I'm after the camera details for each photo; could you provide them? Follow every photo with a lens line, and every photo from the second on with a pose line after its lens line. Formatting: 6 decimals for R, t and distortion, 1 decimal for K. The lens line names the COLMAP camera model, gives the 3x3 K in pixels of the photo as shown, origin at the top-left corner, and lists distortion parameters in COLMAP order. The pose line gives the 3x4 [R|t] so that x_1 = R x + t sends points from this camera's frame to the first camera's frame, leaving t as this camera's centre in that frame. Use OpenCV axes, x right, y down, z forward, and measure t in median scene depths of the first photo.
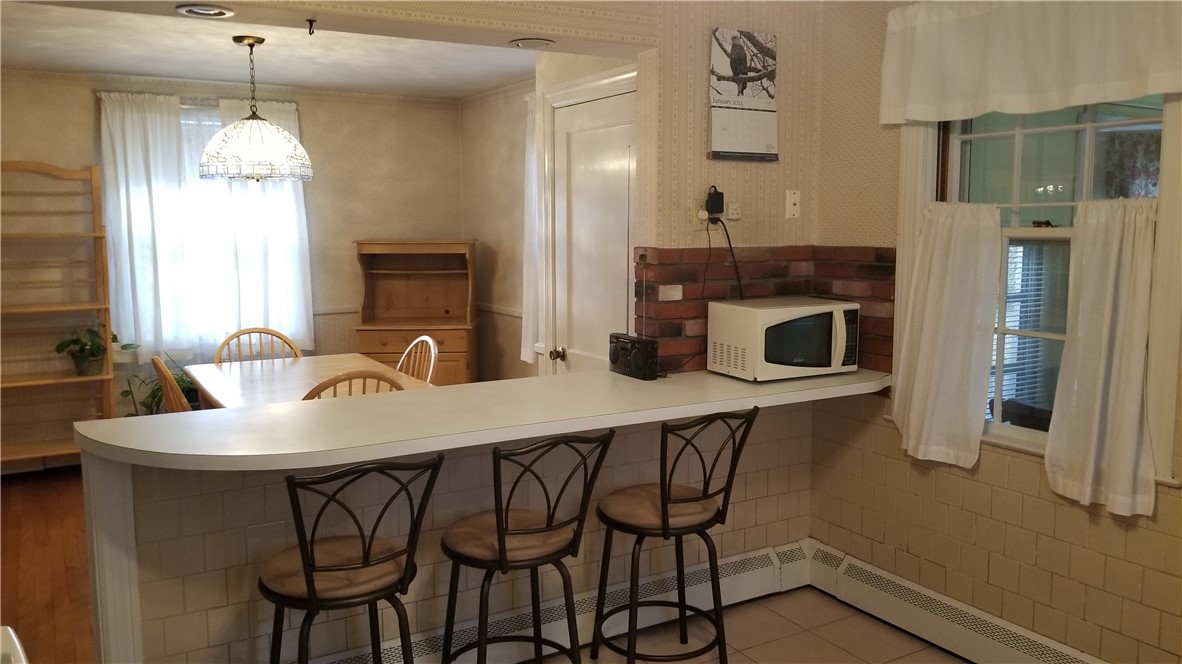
lens RADIAL K [[950.0, 0, 591.0], [0, 950.0, 332.0], [0, 0, 1]] dist [0.001050, -0.000601]
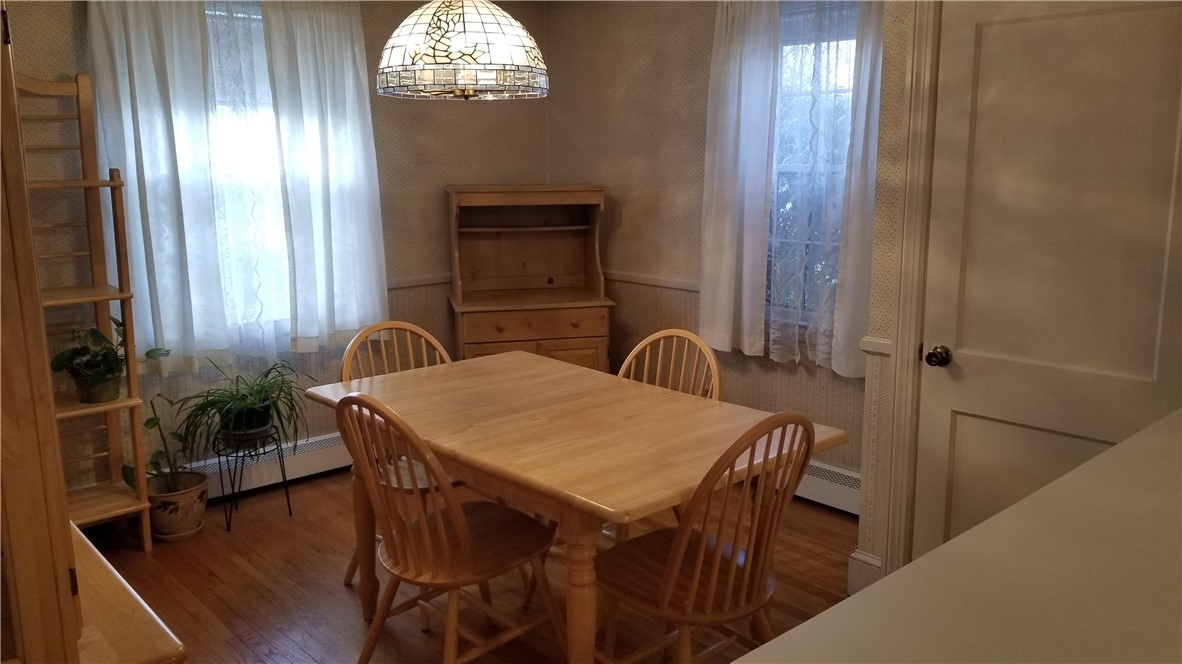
lens RADIAL K [[935.1, 0, 591.0], [0, 935.1, 332.0], [0, 0, 1]] dist [-0.001052, -0.003998]
pose [[0.979796, -0.038439, 0.196272, -0.312519], [0.025528, 0.997366, 0.067895, -0.035339], [-0.198365, -0.061513, 0.978196, 0.301014]]
